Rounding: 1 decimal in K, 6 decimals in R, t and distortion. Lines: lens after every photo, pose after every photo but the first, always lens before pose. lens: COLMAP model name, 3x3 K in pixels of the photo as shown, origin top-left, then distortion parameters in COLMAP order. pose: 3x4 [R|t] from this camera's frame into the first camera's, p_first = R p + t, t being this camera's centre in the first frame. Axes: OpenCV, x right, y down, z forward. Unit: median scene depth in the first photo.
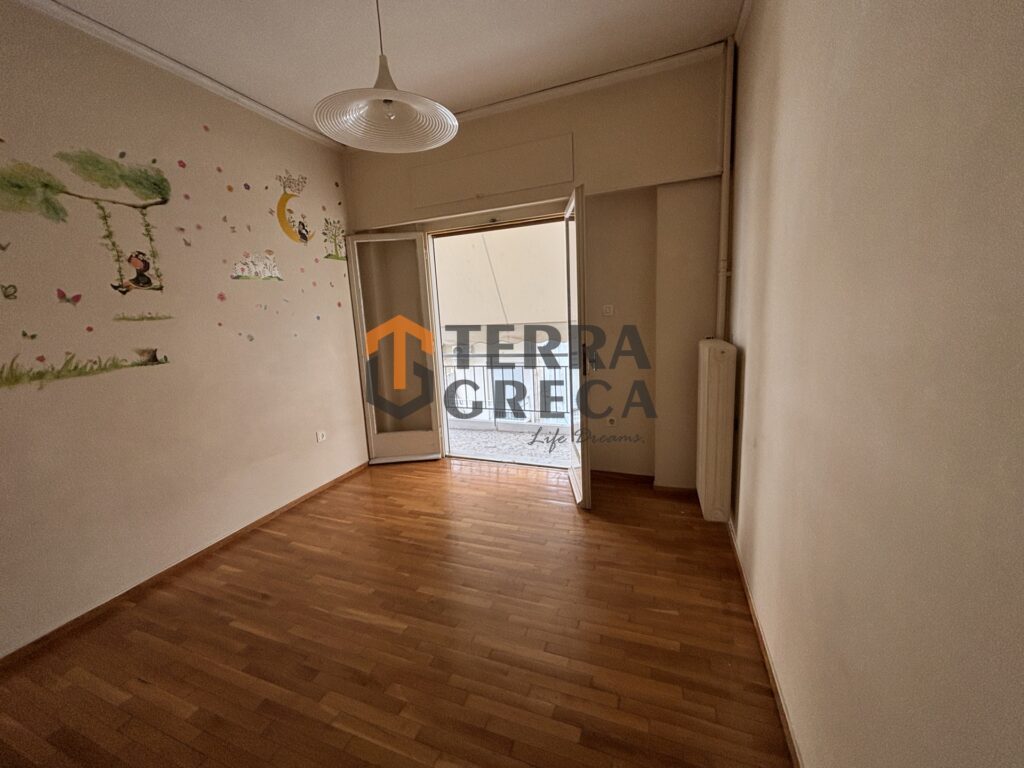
lens RADIAL K [[412.6, 0, 506.5], [0, 412.6, 380.4], [0, 0, 1]] dist [-0.000580, -0.000183]
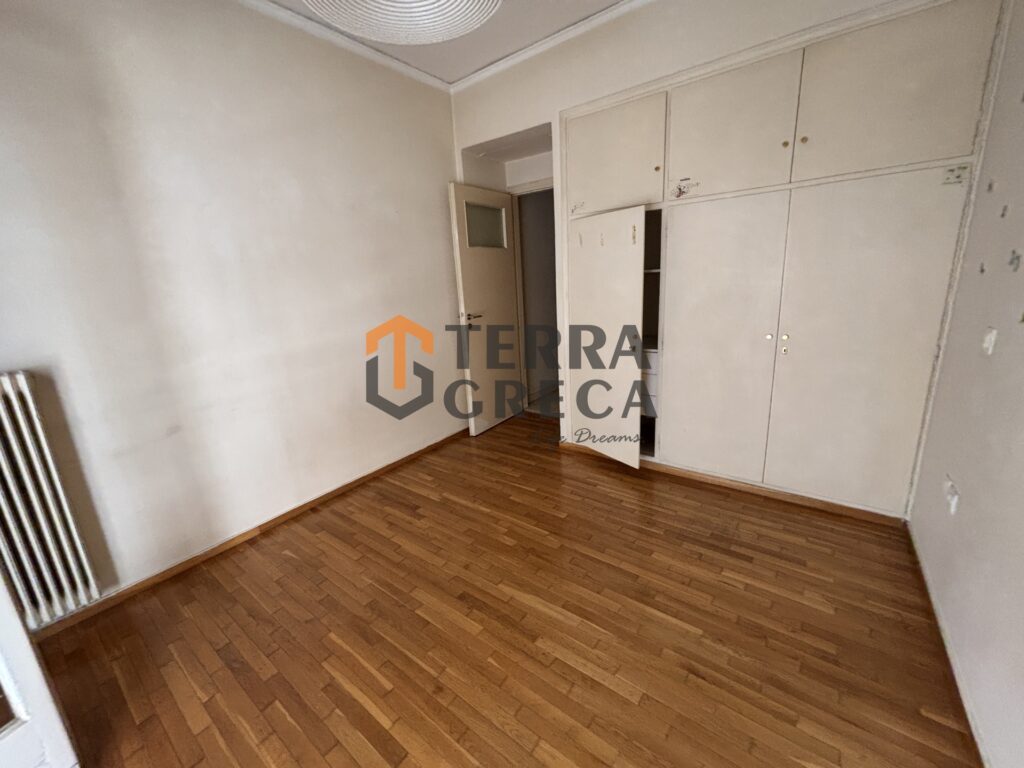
lens RADIAL K [[412.6, 0, 506.5], [0, 412.6, 380.4], [0, 0, 1]] dist [-0.000580, -0.000183]
pose [[-0.955509, 0.037136, 0.292613, -0.665978], [0.149088, 0.916796, 0.370483, -0.283993], [-0.254508, 0.397625, -0.881544, 1.953344]]
